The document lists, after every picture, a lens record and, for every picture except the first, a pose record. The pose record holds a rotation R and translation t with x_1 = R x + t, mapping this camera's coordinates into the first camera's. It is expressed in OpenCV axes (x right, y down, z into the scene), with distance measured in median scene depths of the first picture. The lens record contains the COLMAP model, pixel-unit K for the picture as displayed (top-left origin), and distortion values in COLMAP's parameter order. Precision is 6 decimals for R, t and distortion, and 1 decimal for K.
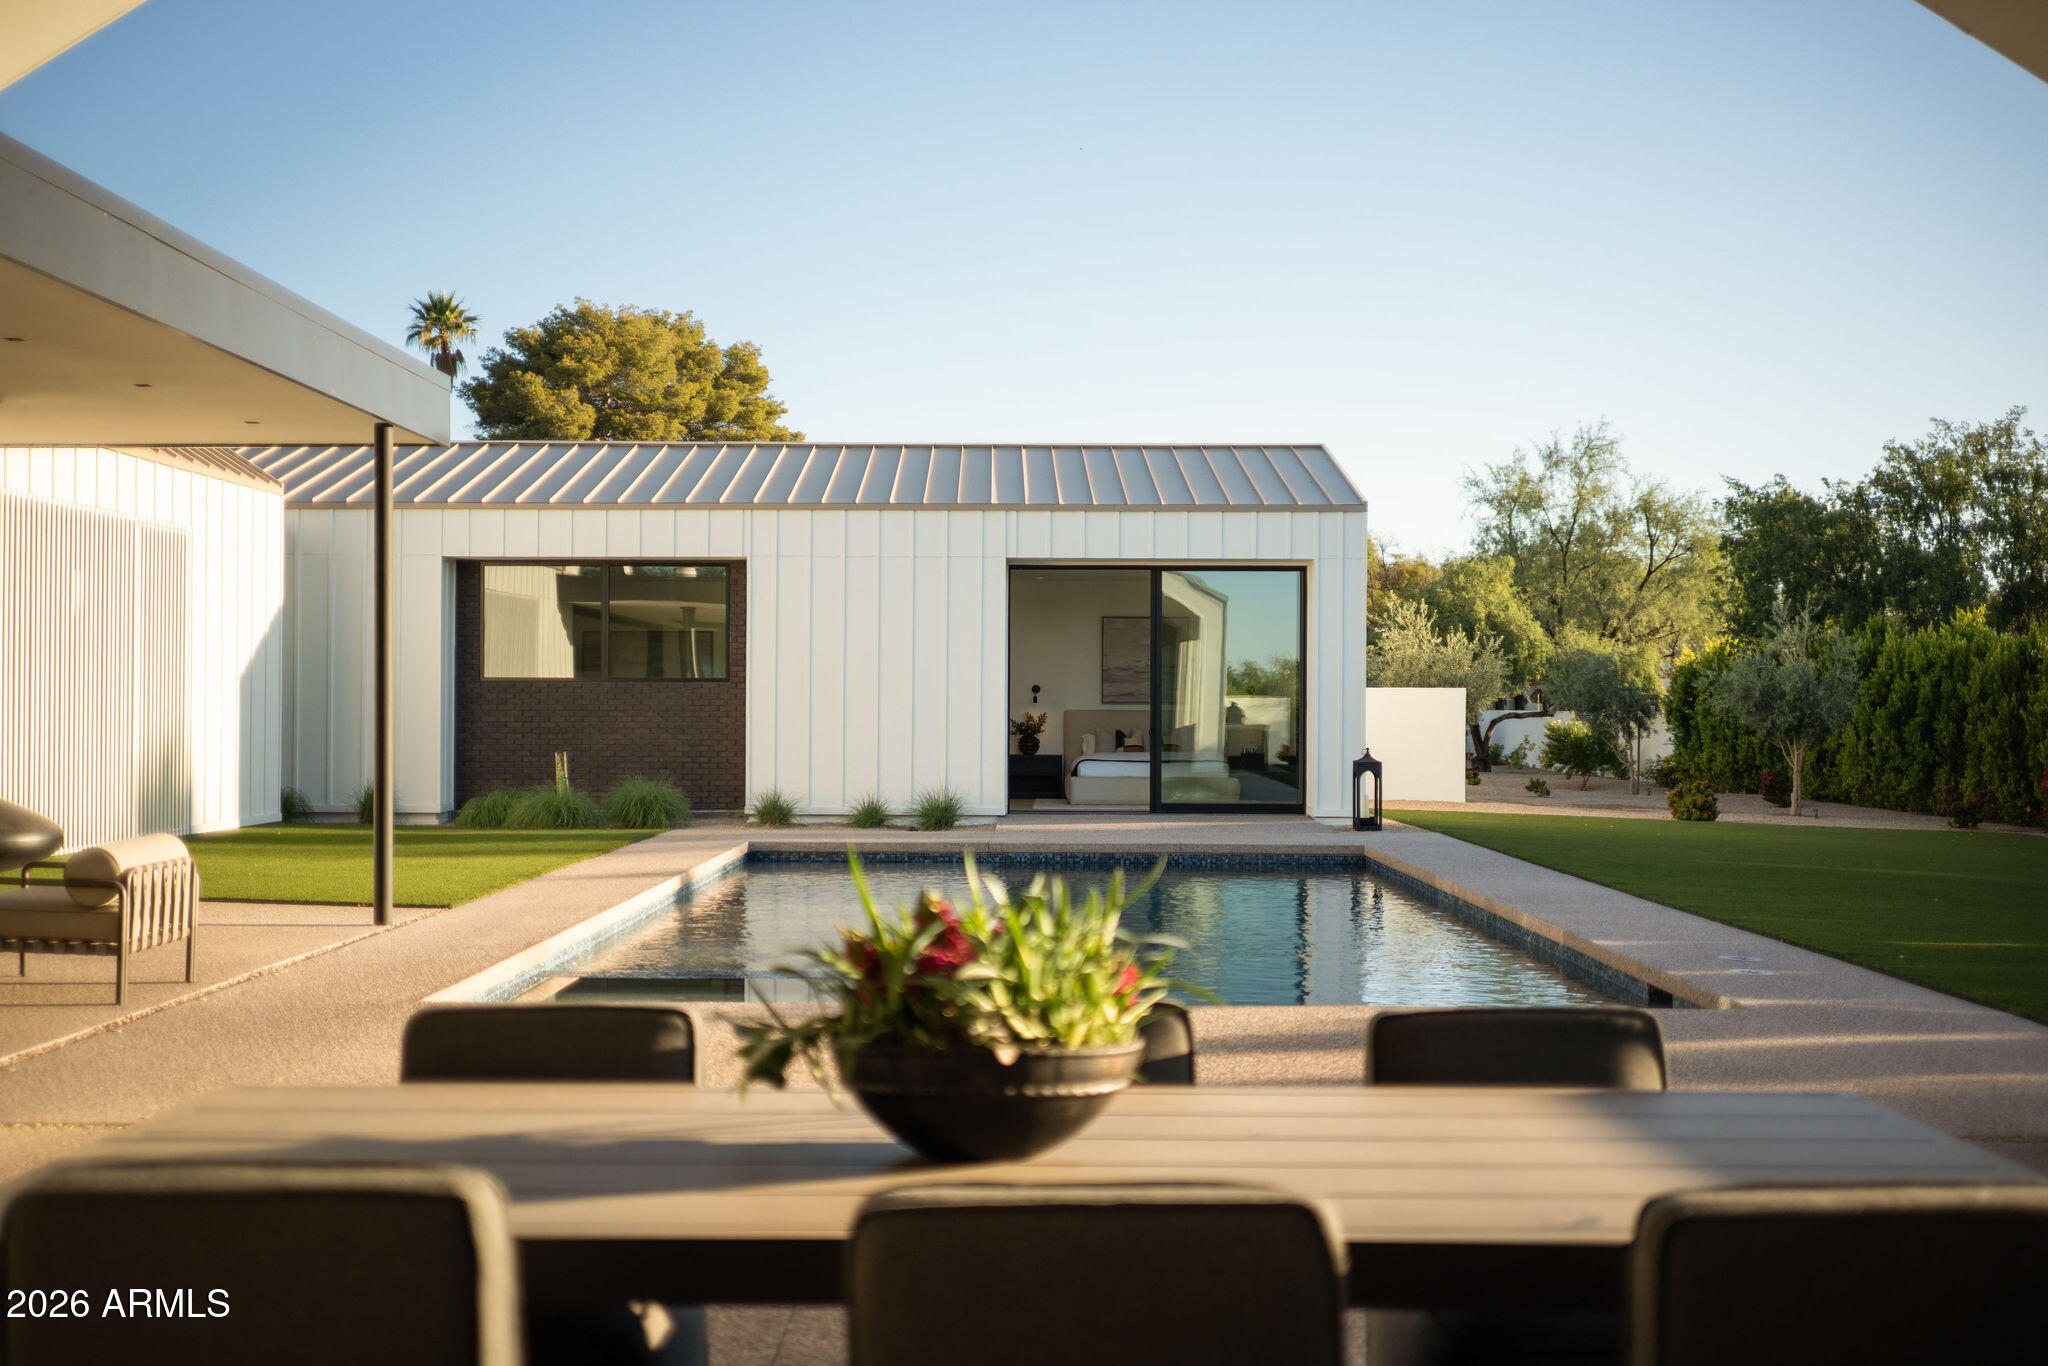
lens RADIAL K [[2100.9, 0, 1024.0], [0, 2100.9, 683.0], [0, 0, 1]] dist [0.010869, -0.009497]
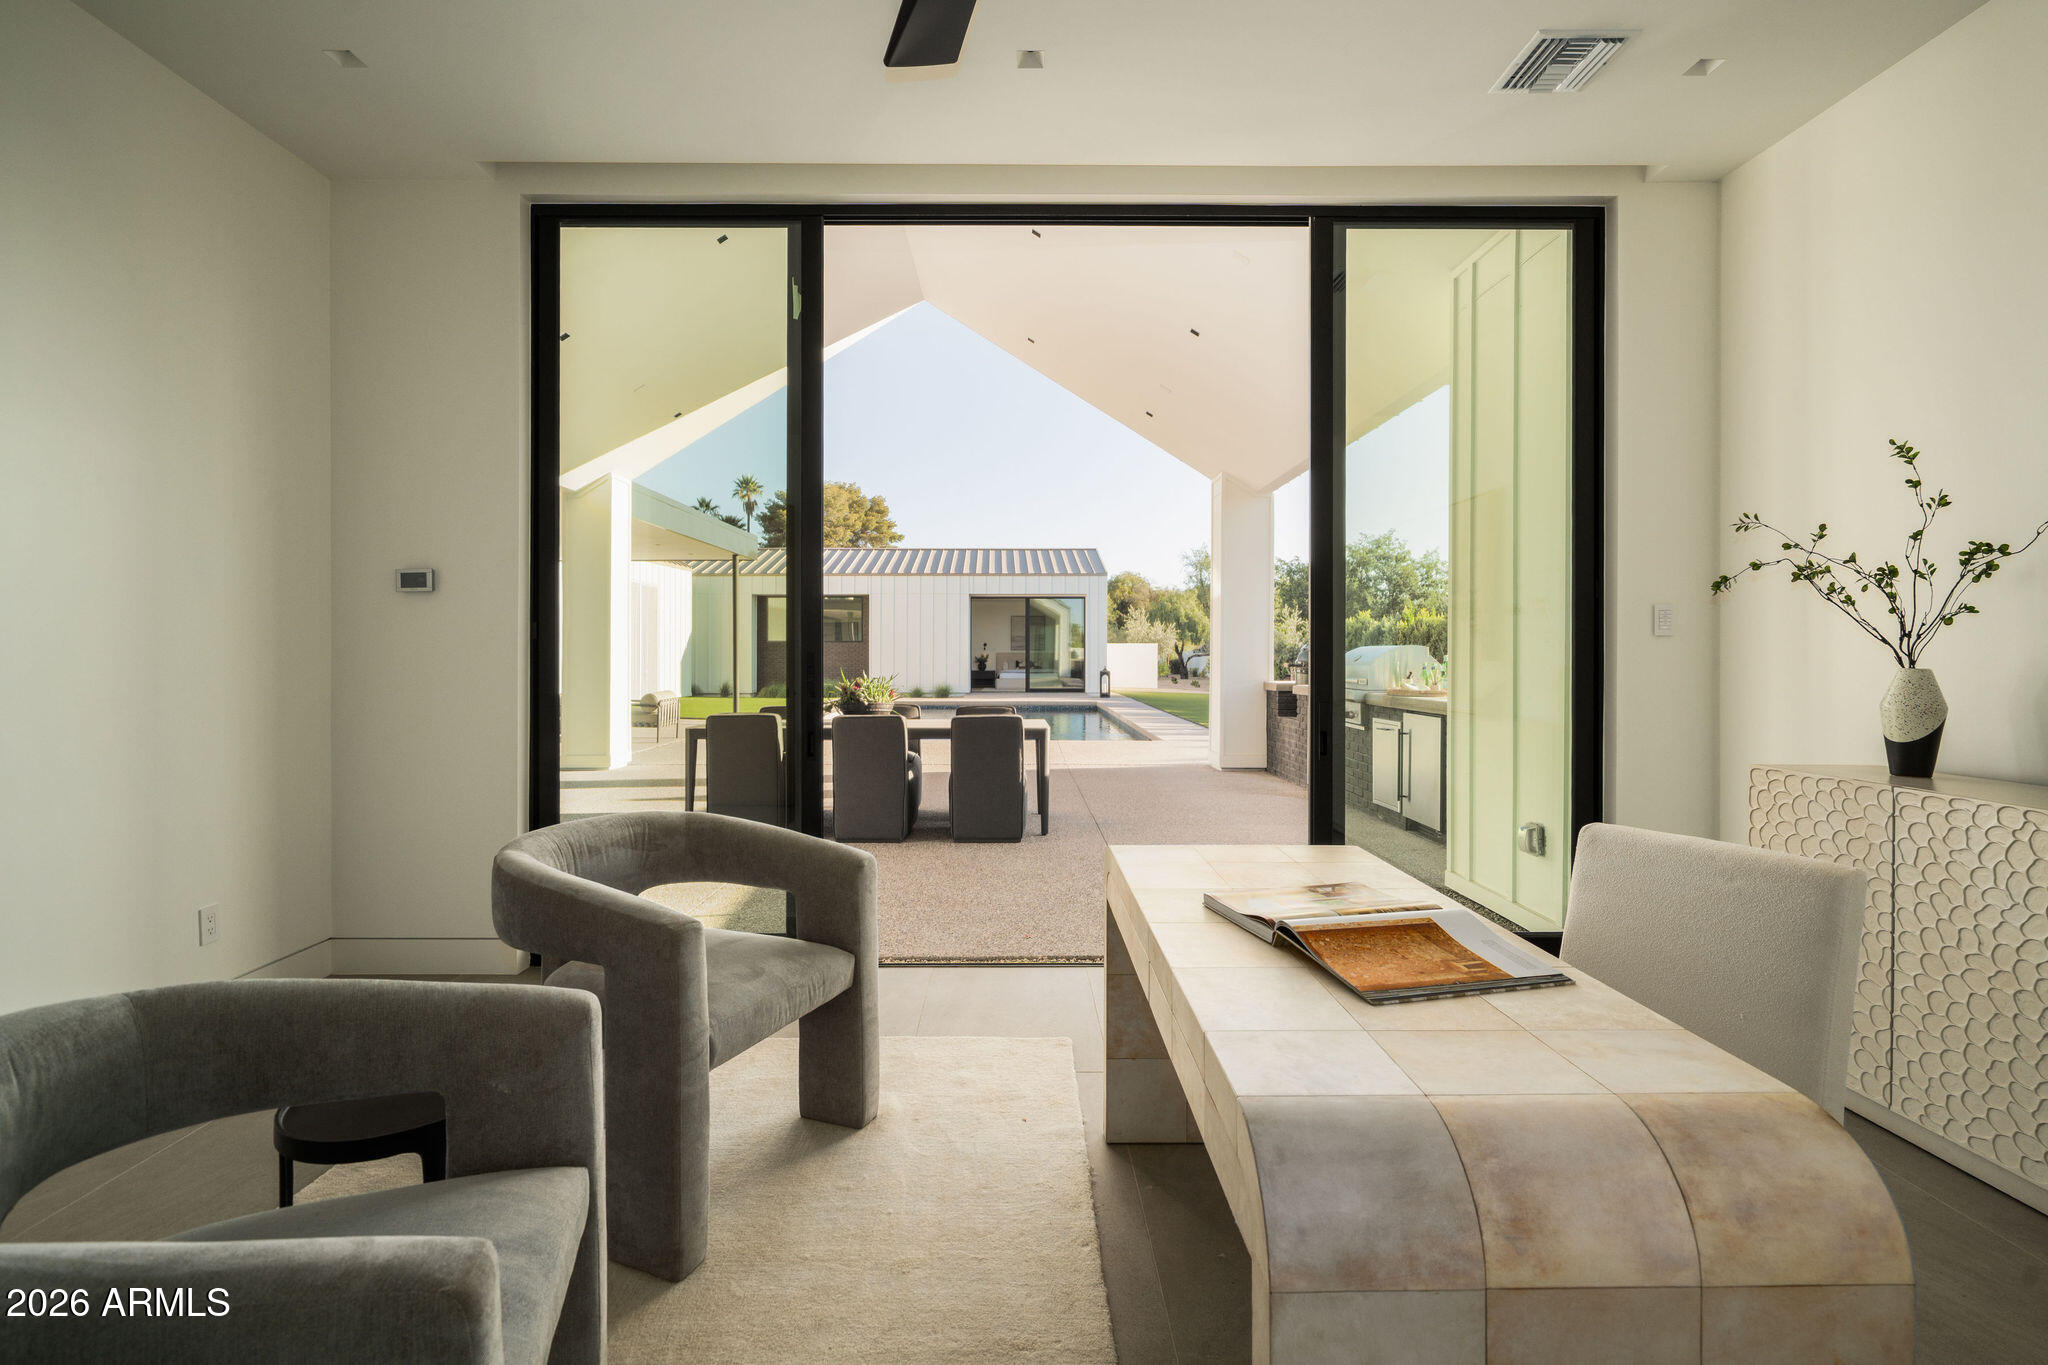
lens RADIAL K [[975.6, 0, 1025.0], [0, 975.6, 650.9], [0, 0, 1]] dist [-0.000976, -0.000129]
pose [[0.999954, -0.003153, 0.009046, 0.040792], [0.003077, 0.999960, 0.008398, 0.000583], [-0.009073, -0.008370, 0.999924, -0.172819]]
